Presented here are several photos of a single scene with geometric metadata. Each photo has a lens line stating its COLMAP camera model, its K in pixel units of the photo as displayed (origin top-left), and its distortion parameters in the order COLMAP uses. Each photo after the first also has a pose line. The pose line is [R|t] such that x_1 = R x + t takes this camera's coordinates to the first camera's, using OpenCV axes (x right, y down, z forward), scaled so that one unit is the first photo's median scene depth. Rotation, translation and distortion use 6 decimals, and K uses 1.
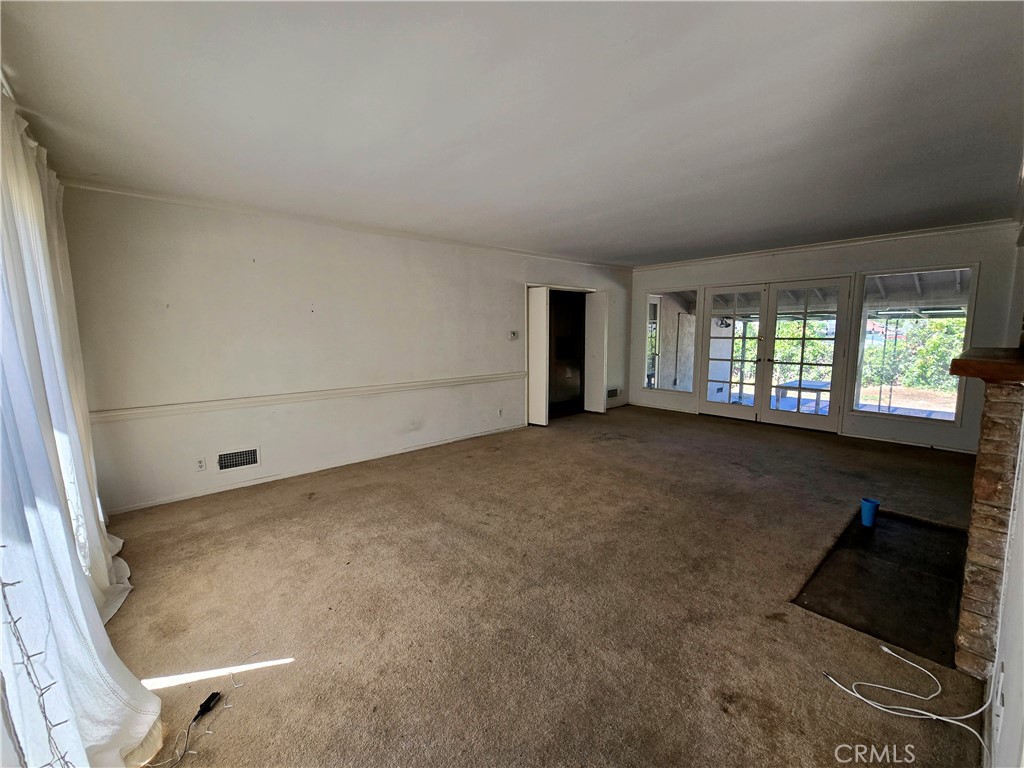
lens RADIAL K [[420.5, 0, 512.0], [0, 420.5, 384.0], [0, 0, 1]] dist [0.016646, -0.000049]
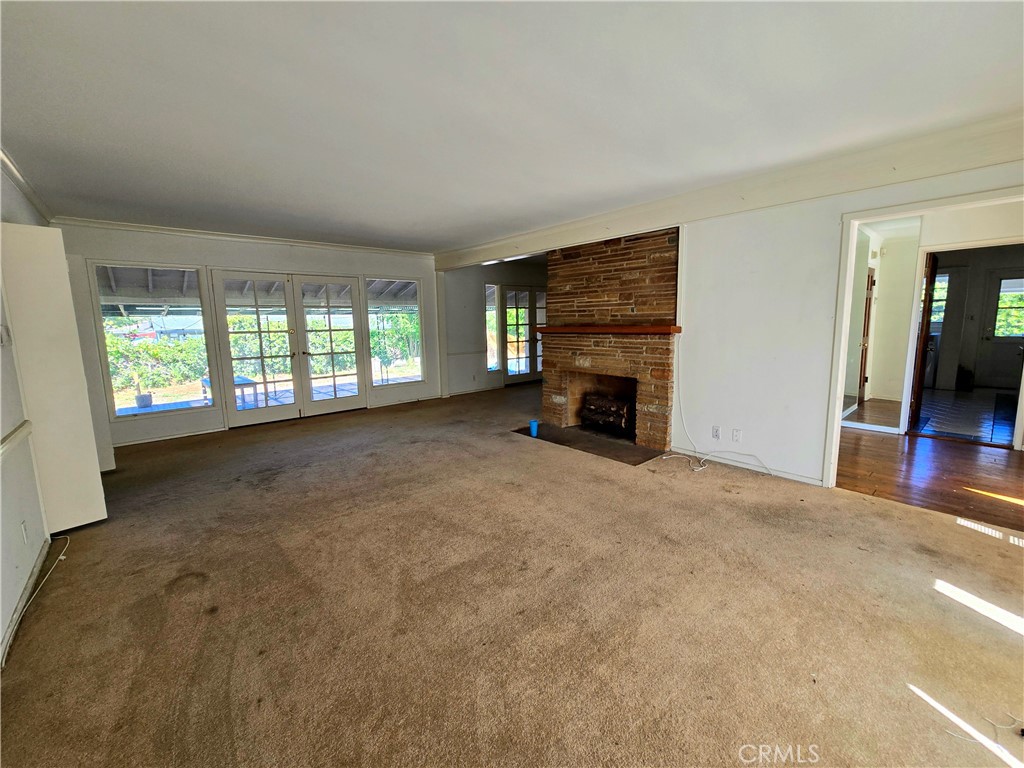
lens RADIAL K [[420.5, 0, 512.0], [0, 420.5, 384.0], [0, 0, 1]] dist [0.016646, -0.000049]
pose [[0.010791, -0.145686, 0.989272, -0.430863], [0.140459, 0.979742, 0.142750, -0.065692], [-0.990028, 0.137412, 0.031035, 0.558098]]
